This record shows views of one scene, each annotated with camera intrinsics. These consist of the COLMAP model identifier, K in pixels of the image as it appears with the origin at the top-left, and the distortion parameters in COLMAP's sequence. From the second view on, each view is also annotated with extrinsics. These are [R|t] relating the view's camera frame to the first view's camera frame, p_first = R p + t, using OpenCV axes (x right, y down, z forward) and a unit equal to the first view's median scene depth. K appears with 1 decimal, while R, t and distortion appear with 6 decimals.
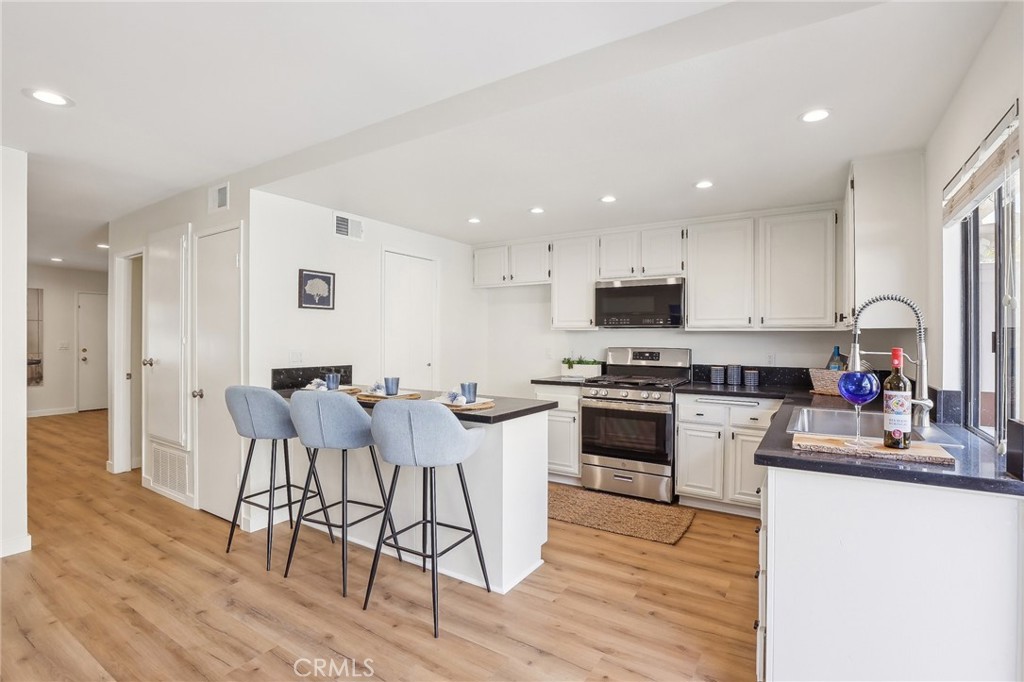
lens RADIAL K [[478.1, 0, 516.0], [0, 478.1, 338.7], [0, 0, 1]] dist [-0.027254, 0.000211]
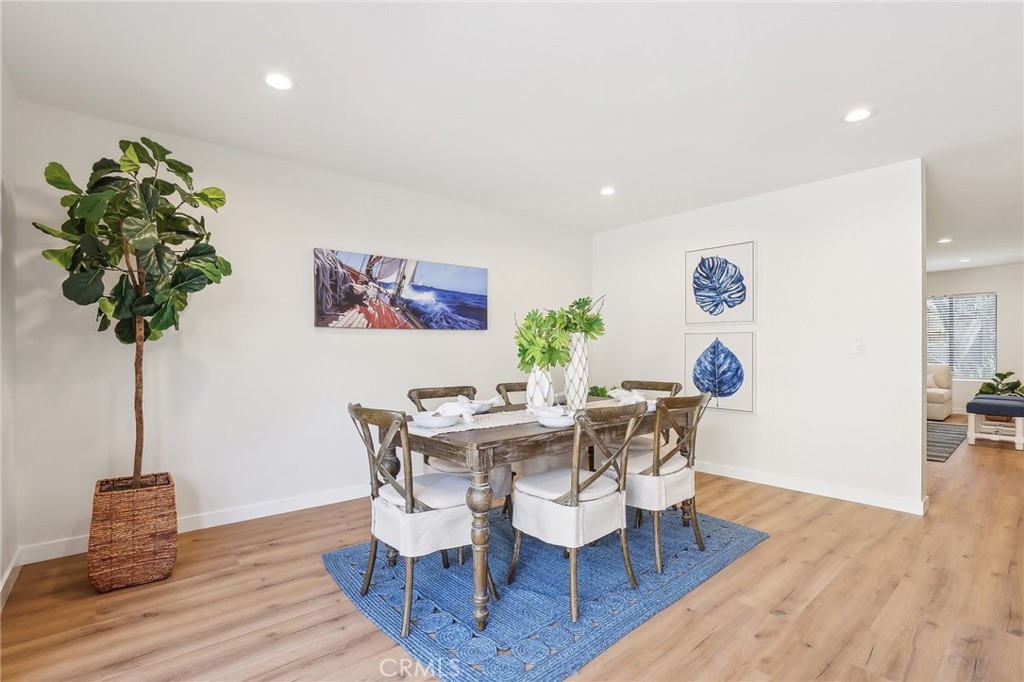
lens RADIAL K [[478.1, 0, 513.0], [0, 478.1, 344.9], [0, 0, 1]] dist [-0.027254, 0.000211]
pose [[-0.303167, 0.001348, -0.952937, 0.326914], [-0.006452, 0.999973, 0.003467, 0.058619], [0.952916, 0.007199, -0.303150, 0.440615]]
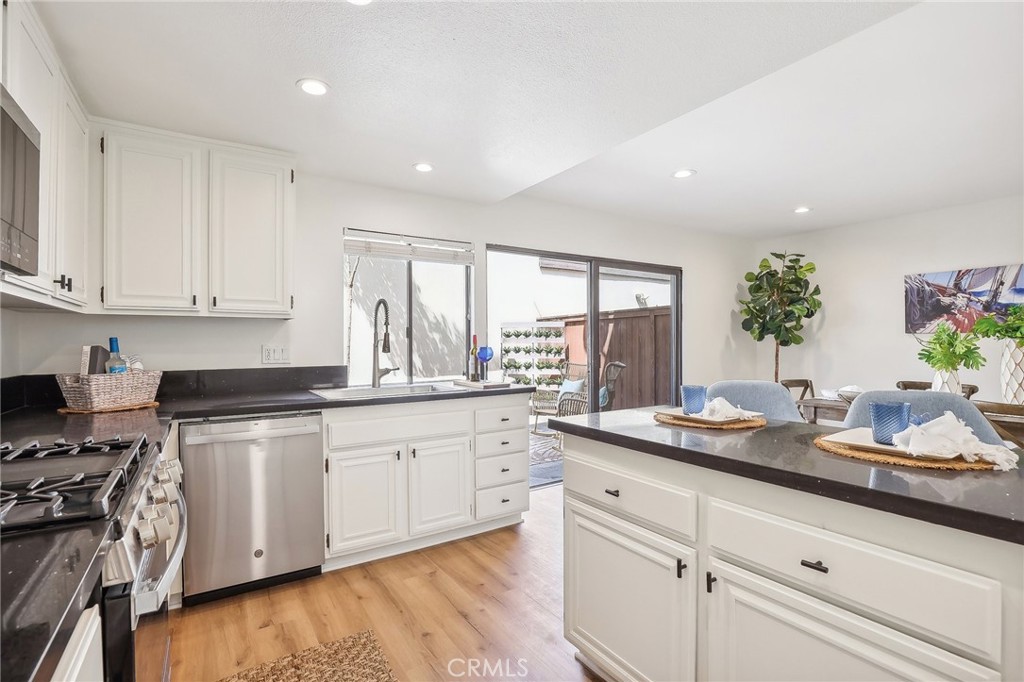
lens RADIAL K [[478.1, 0, 509.5], [0, 478.1, 340.3], [0, 0, 1]] dist [-0.027254, 0.000211]
pose [[-0.906958, 0.010700, 0.421085, -0.152876], [0.011265, 0.999936, -0.001147, 0.027599], [-0.421071, 0.003704, -0.907020, 1.750429]]
